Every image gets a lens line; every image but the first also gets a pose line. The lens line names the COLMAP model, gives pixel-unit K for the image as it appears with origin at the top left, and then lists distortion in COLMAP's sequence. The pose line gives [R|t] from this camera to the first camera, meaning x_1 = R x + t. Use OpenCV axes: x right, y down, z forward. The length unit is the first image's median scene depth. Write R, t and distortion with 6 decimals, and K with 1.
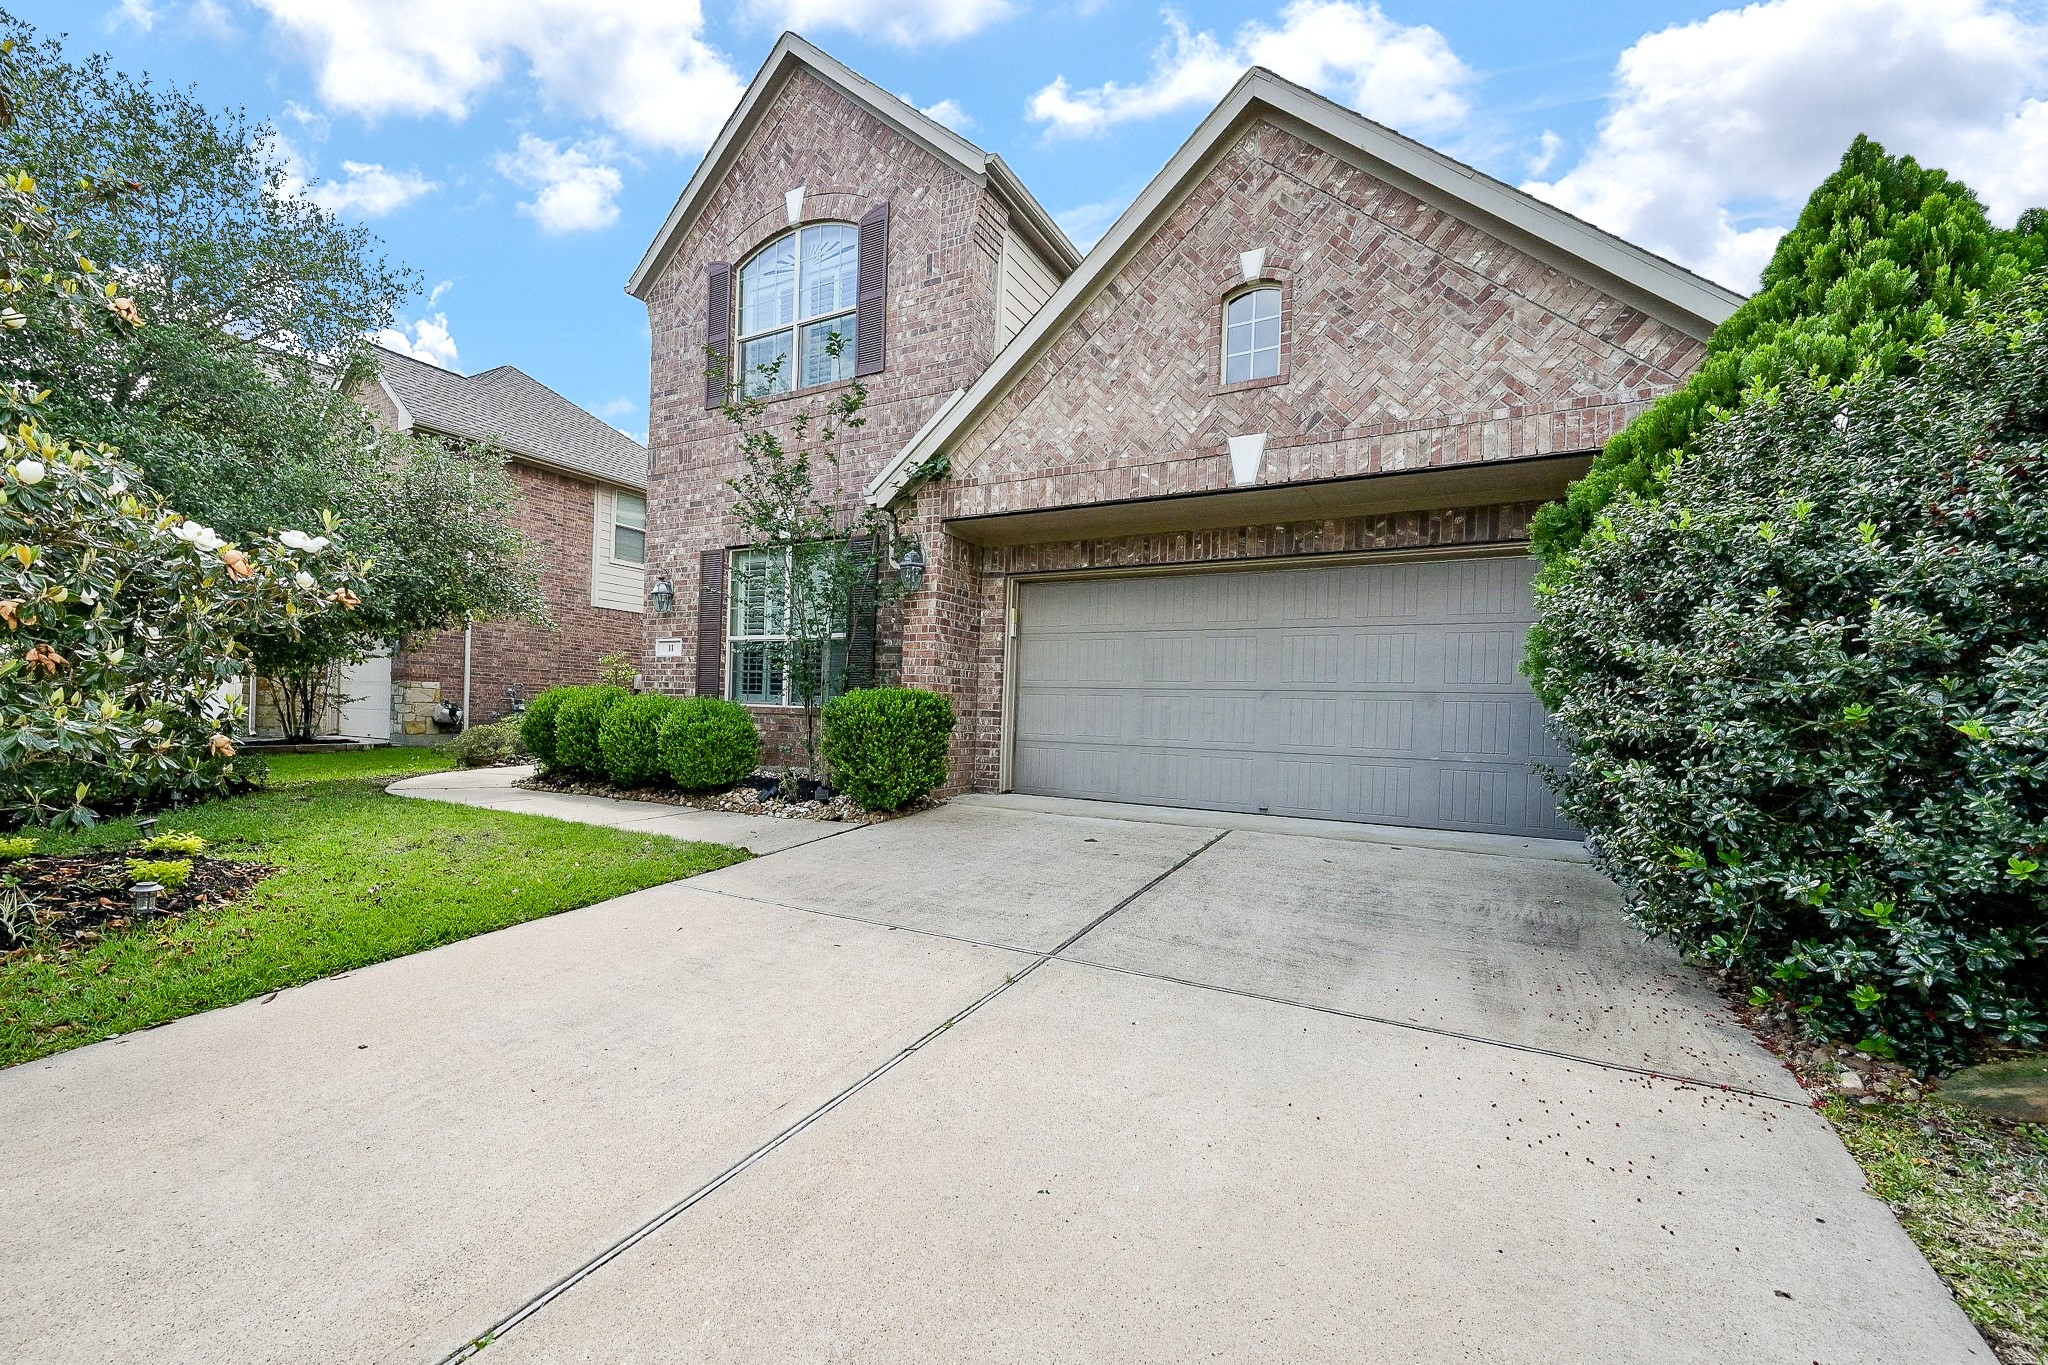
lens RADIAL K [[801.9, 0, 1018.4], [0, 801.9, 684.6], [0, 0, 1]] dist [-0.000156, 0.000015]
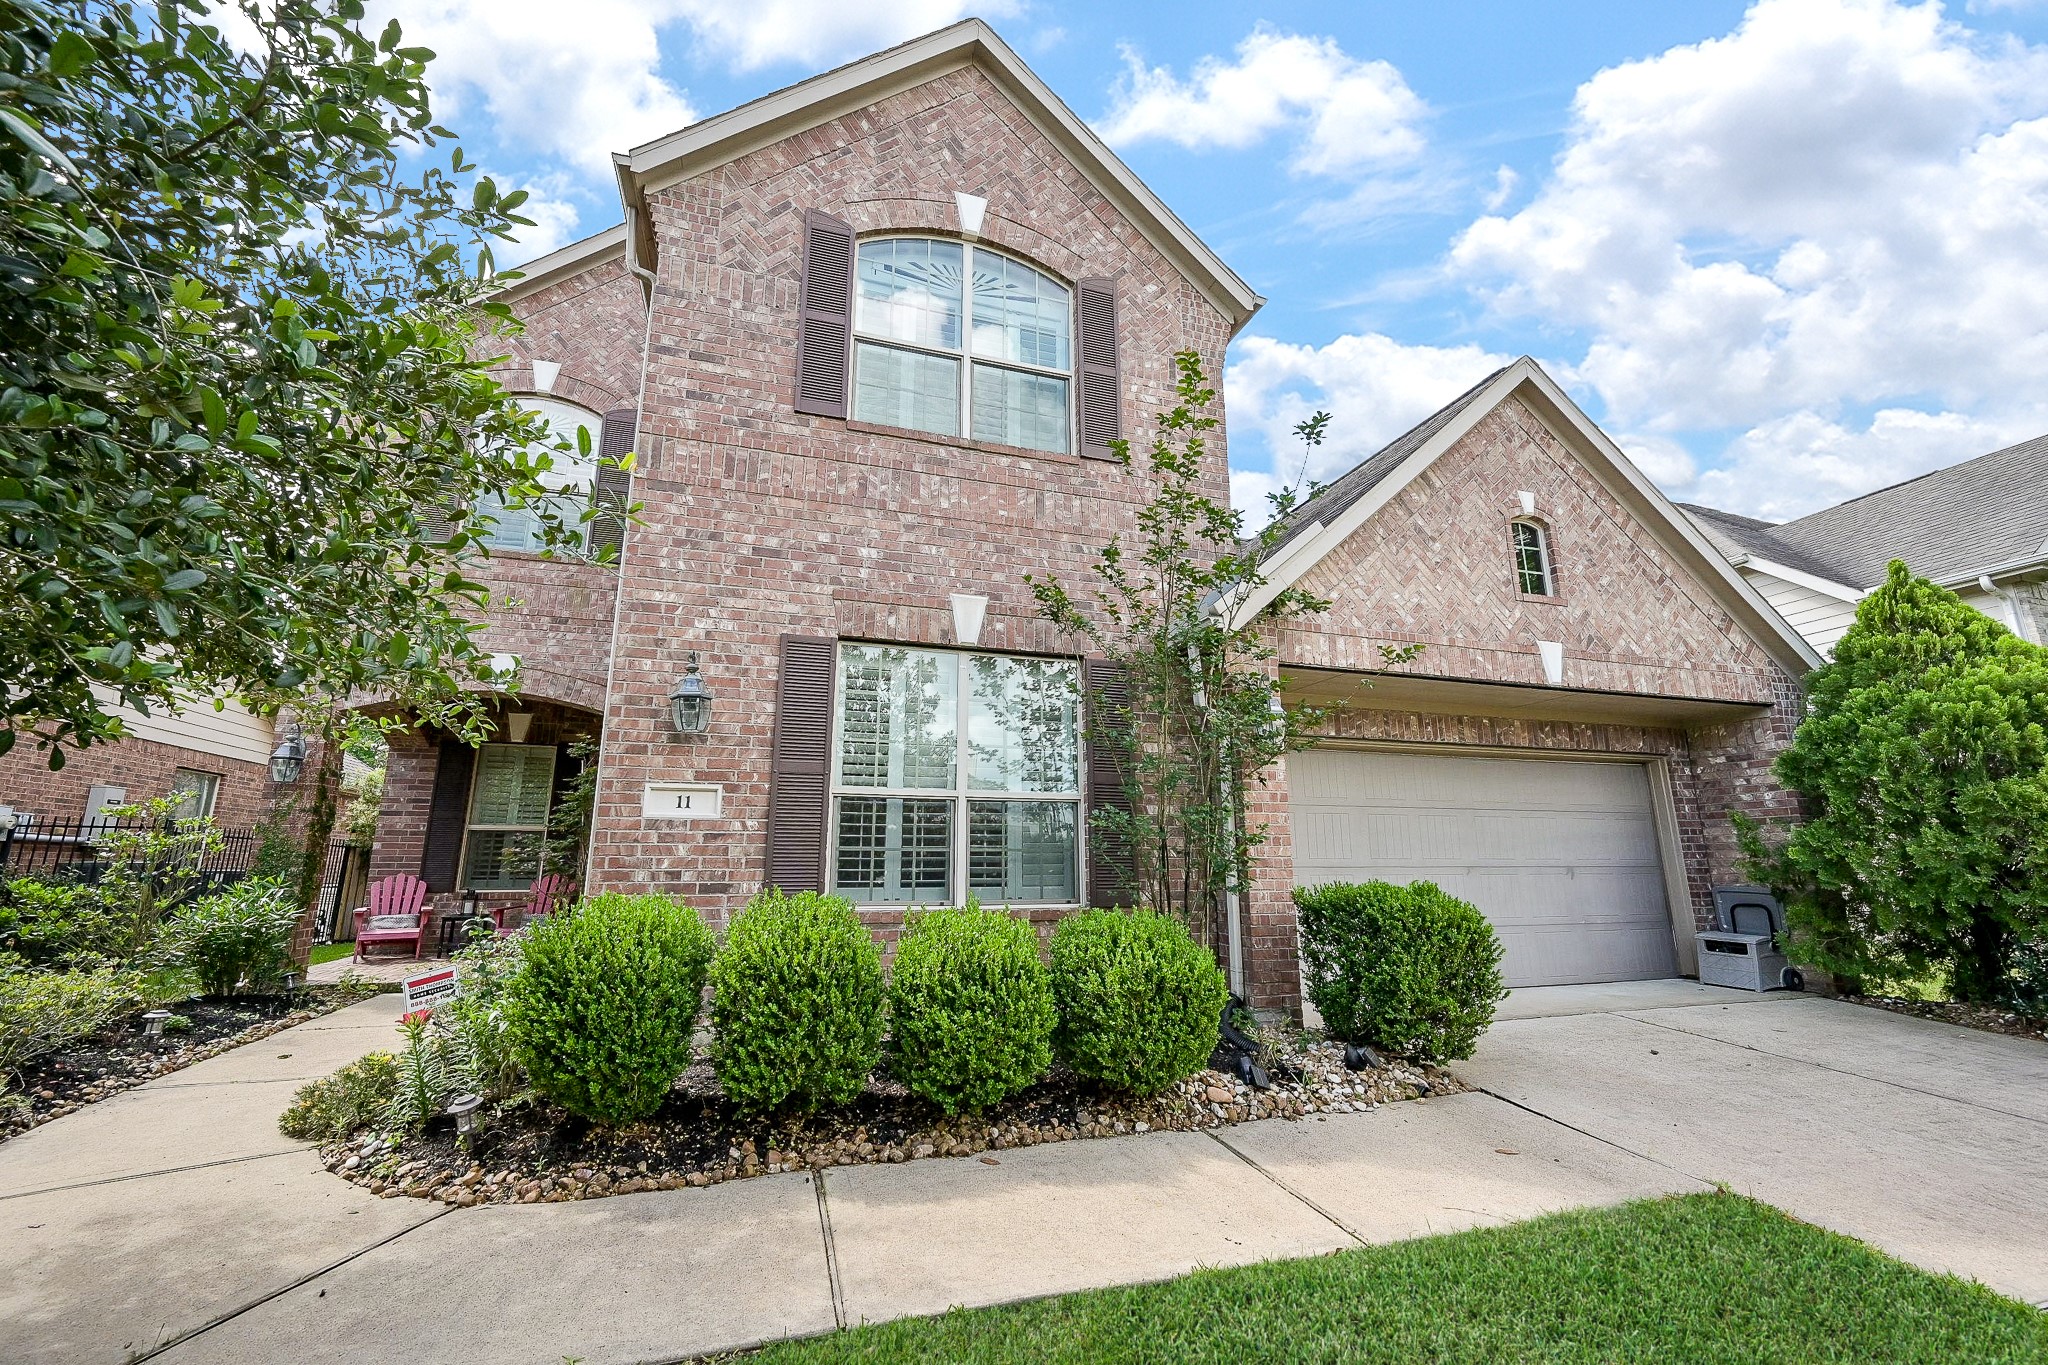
lens RADIAL K [[801.9, 0, 1018.4], [0, 801.9, 684.6], [0, 0, 1]] dist [-0.000156, 0.000015]
pose [[0.703956, 0.141163, 0.696074, -0.848422], [0.004521, 0.979139, -0.203141, -0.017795], [-0.710229, 0.146150, 0.688633, 0.622172]]
